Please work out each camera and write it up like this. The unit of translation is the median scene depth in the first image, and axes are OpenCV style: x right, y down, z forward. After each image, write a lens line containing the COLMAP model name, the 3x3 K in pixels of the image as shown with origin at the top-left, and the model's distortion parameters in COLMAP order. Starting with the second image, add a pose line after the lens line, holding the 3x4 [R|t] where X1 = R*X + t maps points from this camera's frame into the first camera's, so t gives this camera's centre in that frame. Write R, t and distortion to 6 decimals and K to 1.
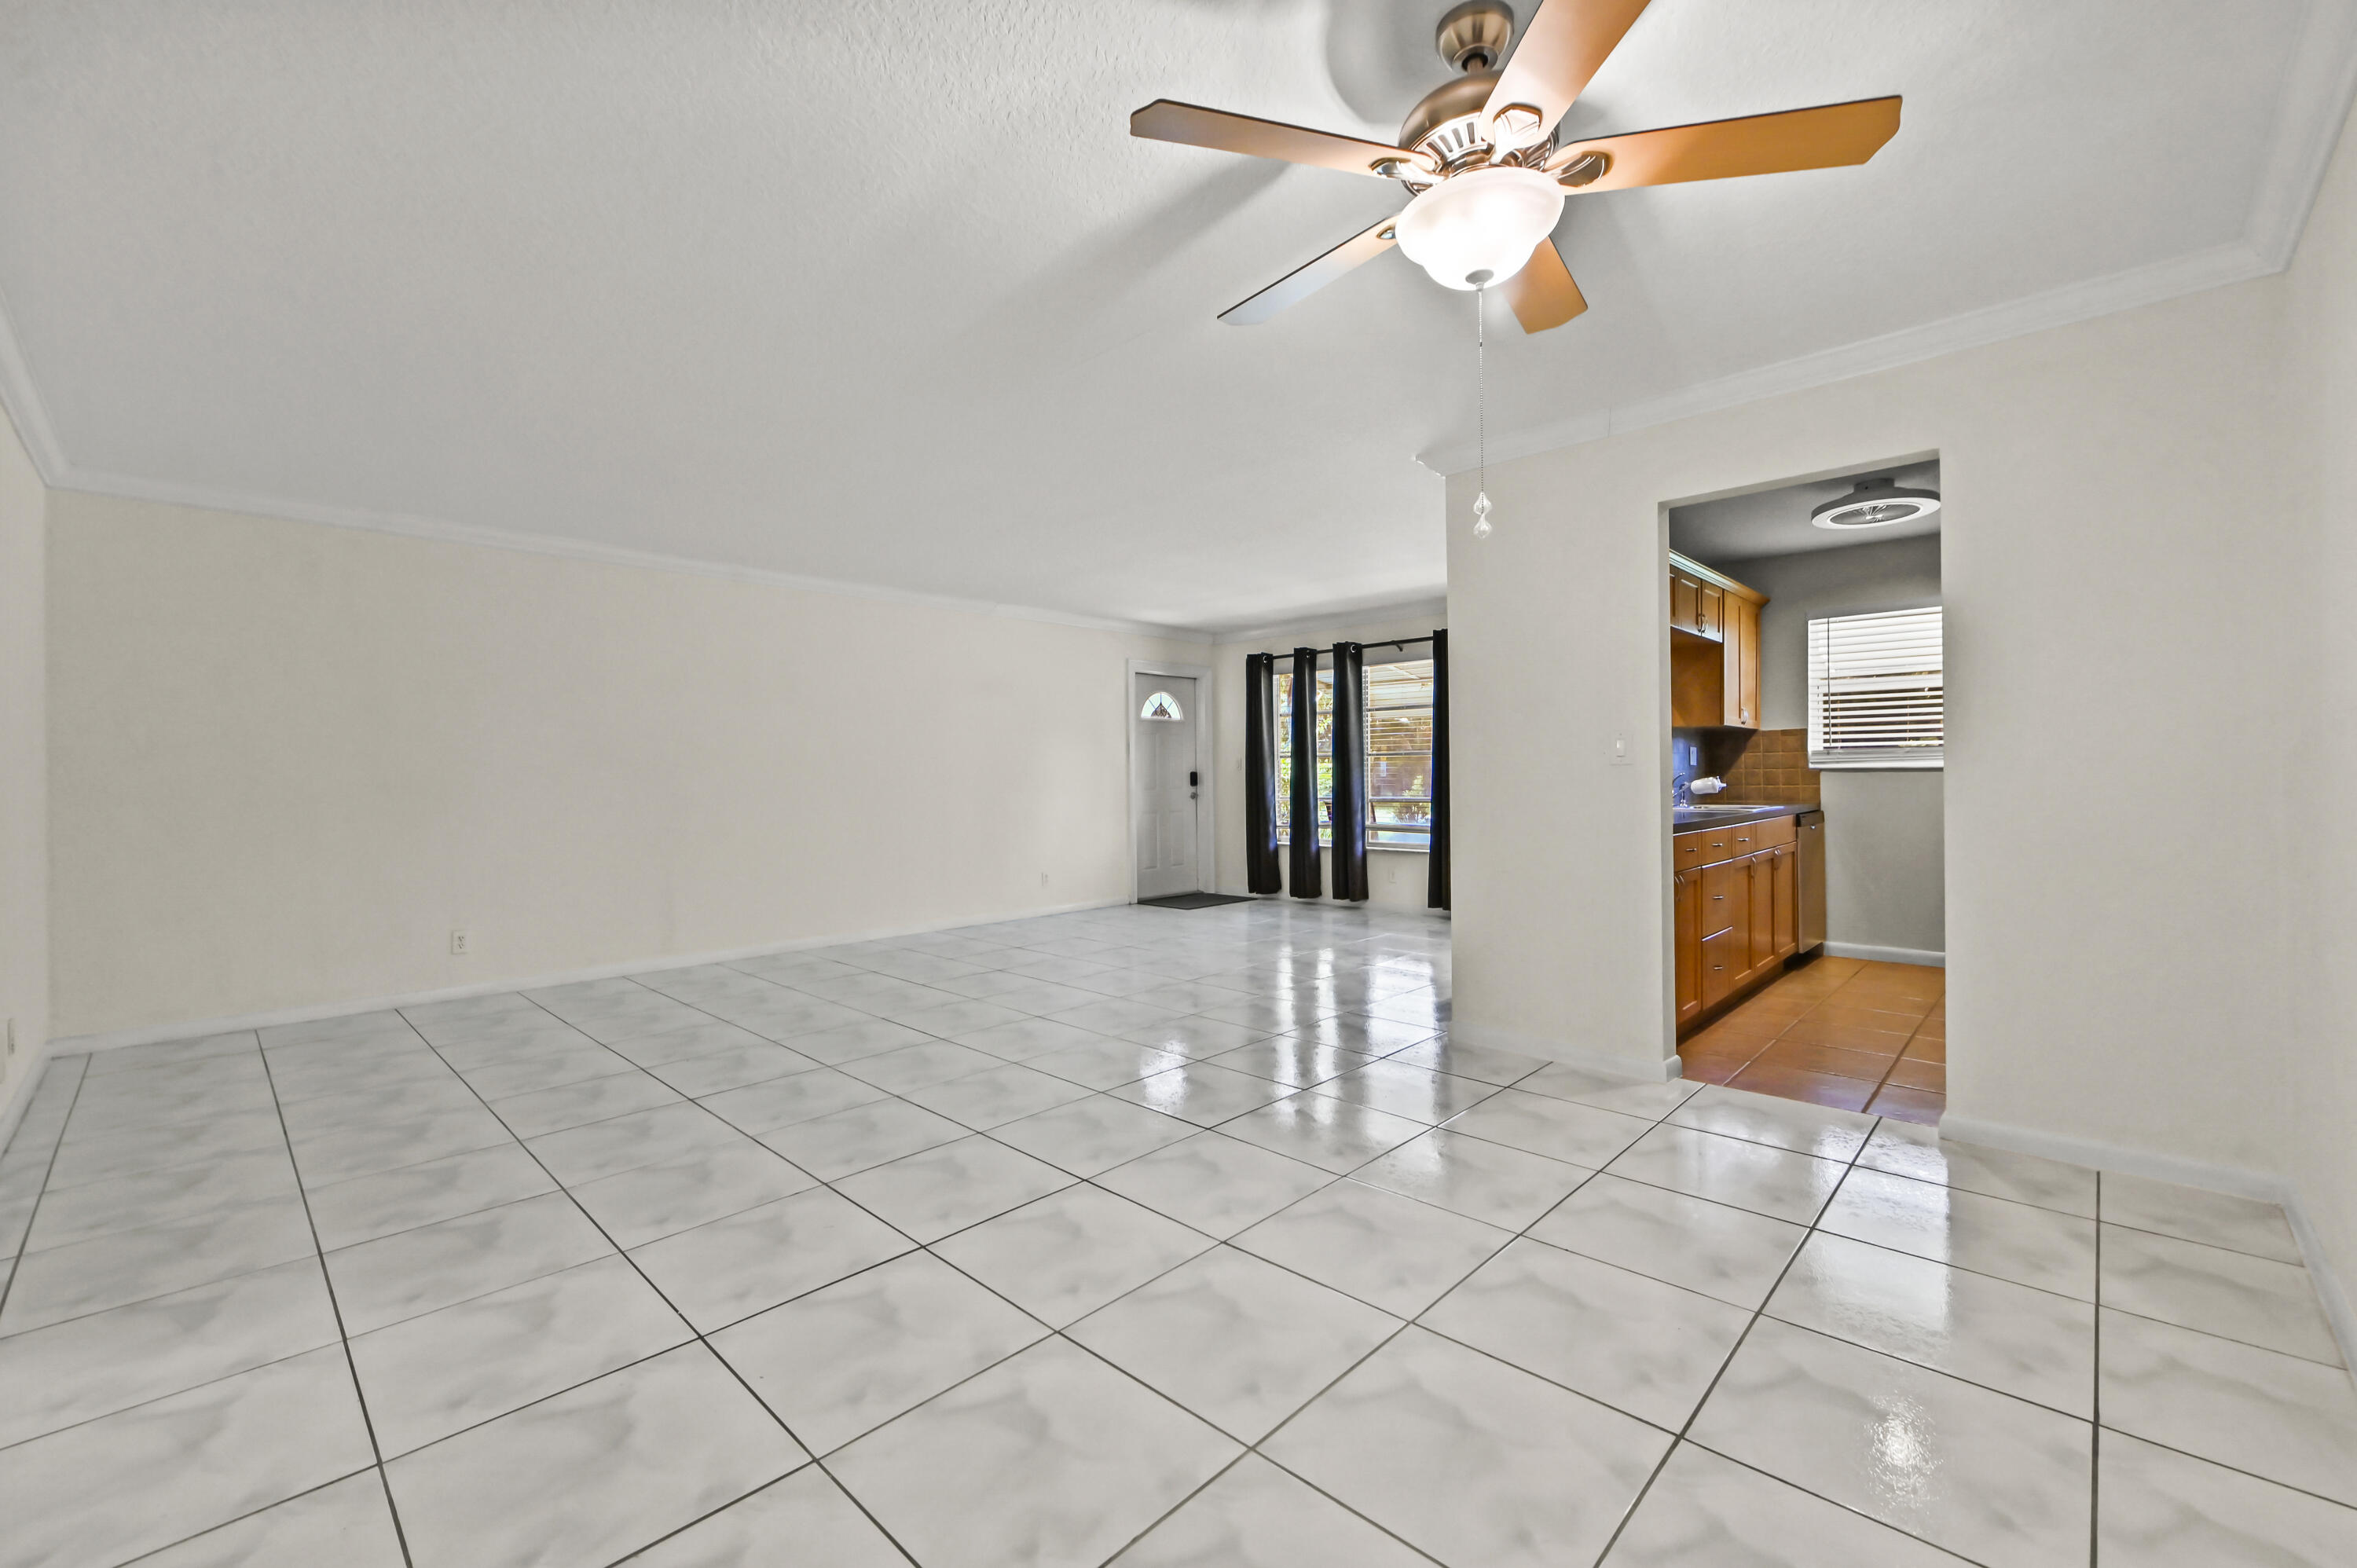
lens RADIAL K [[954.4, 0, 1150.1], [0, 954.4, 783.7], [0, 0, 1]] dist [-0.004621, -0.000785]
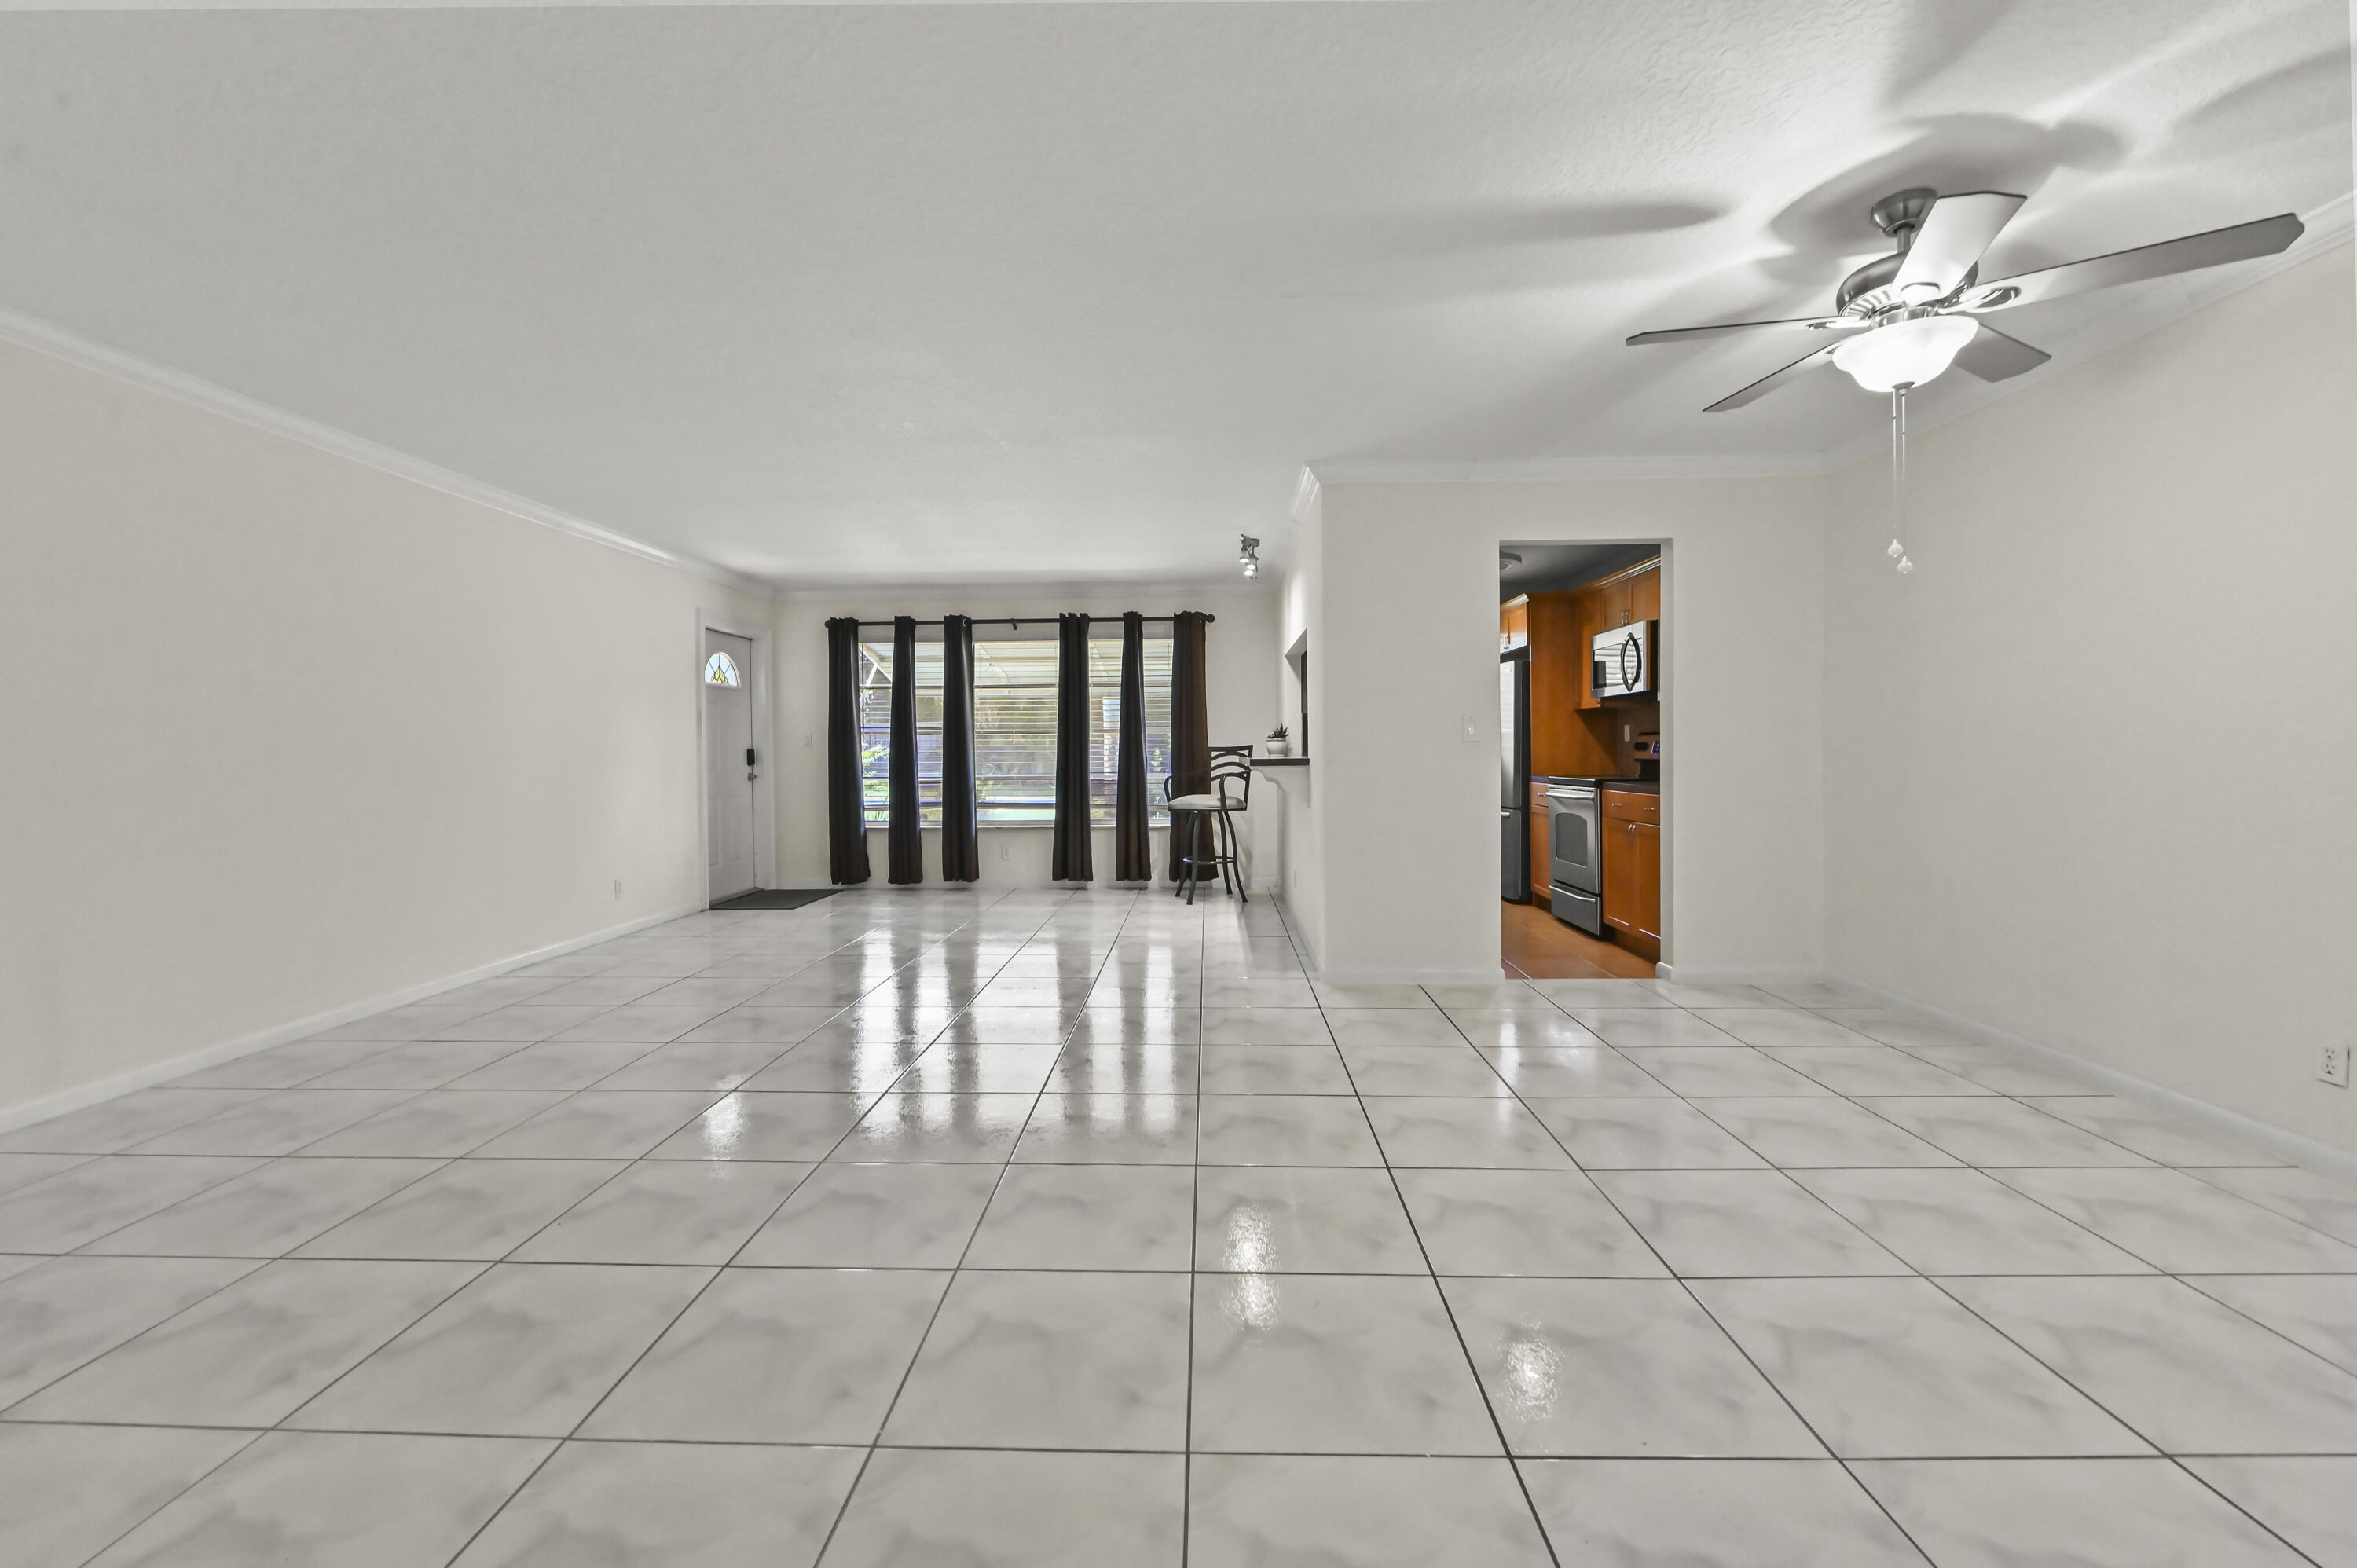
lens RADIAL K [[954.4, 0, 1156.0], [0, 954.4, 739.8], [0, 0, 1]] dist [-0.004621, -0.000785]
pose [[0.741588, 0.010615, 0.670772, -0.301259], [0.007565, 0.999679, -0.024184, 0.003414], [-0.670813, 0.023009, 0.741269, 0.150452]]
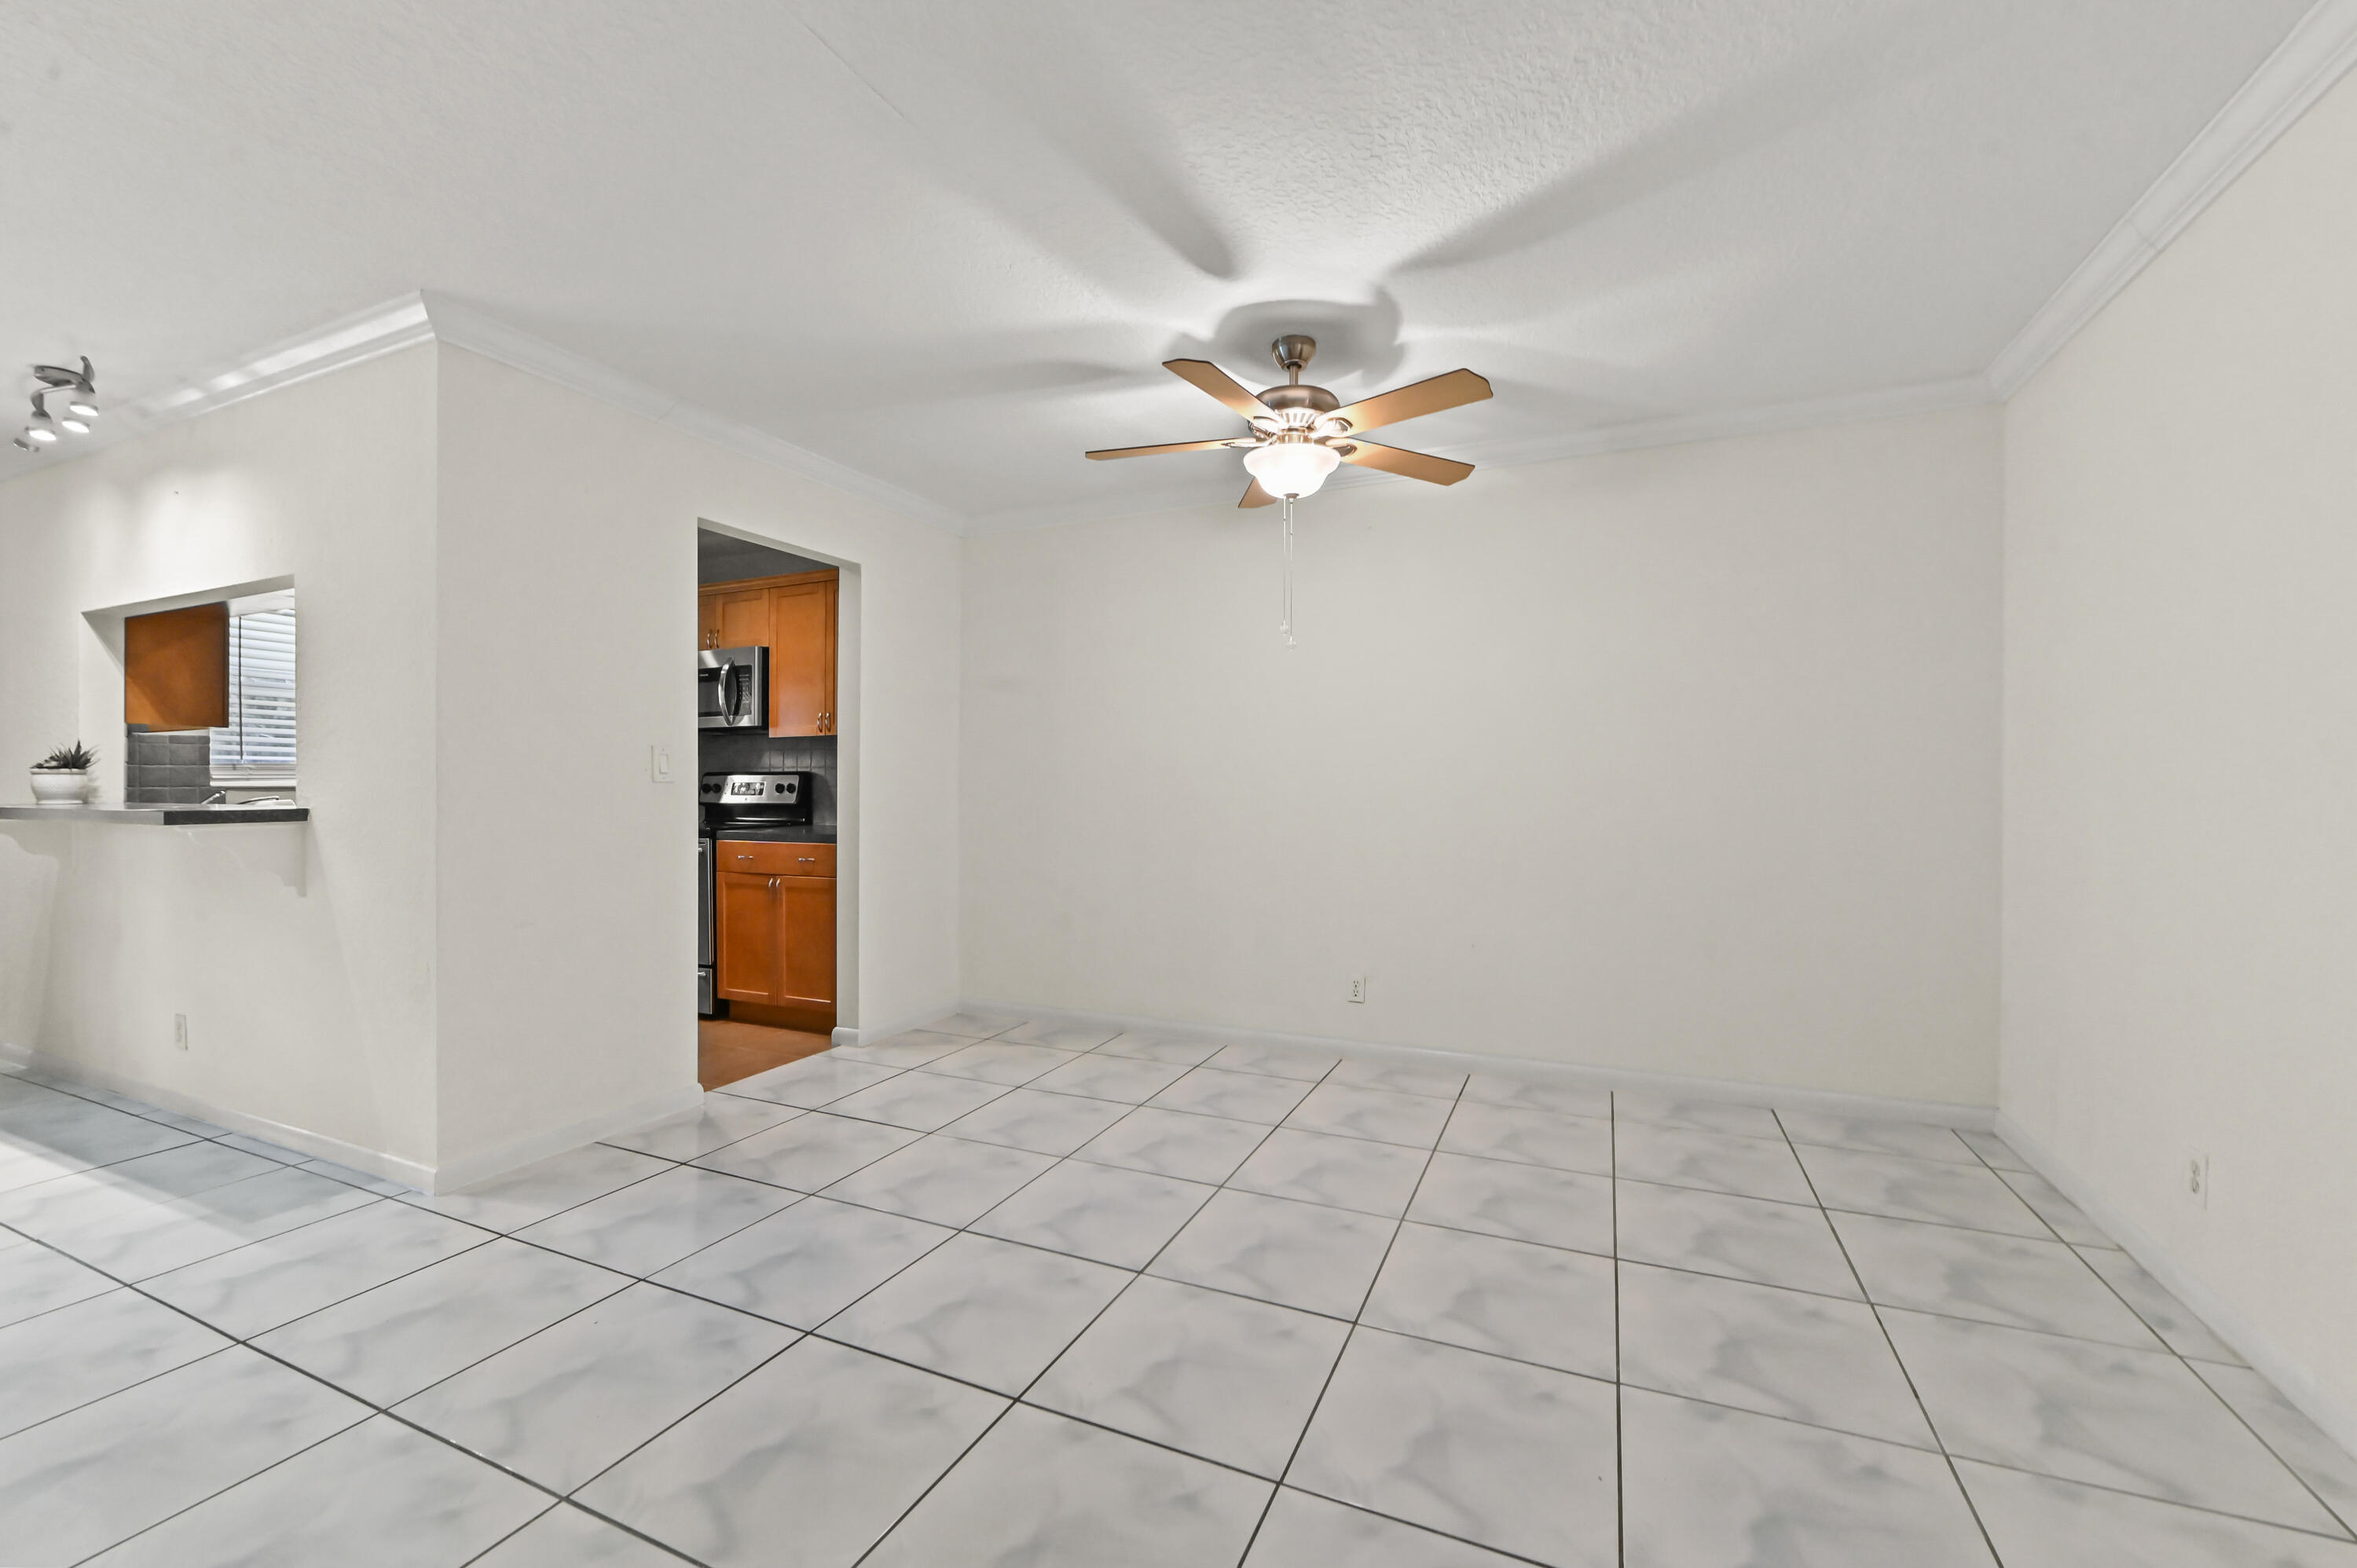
lens RADIAL K [[954.4, 0, 1213.3], [0, 954.4, 768.4], [0, 0, 1]] dist [-0.004621, -0.000785]
pose [[-0.371406, 0.028109, 0.928045, -0.251719], [0.013642, 0.999599, -0.024816, -0.000144], [-0.928370, 0.003444, -0.371641, 0.377754]]
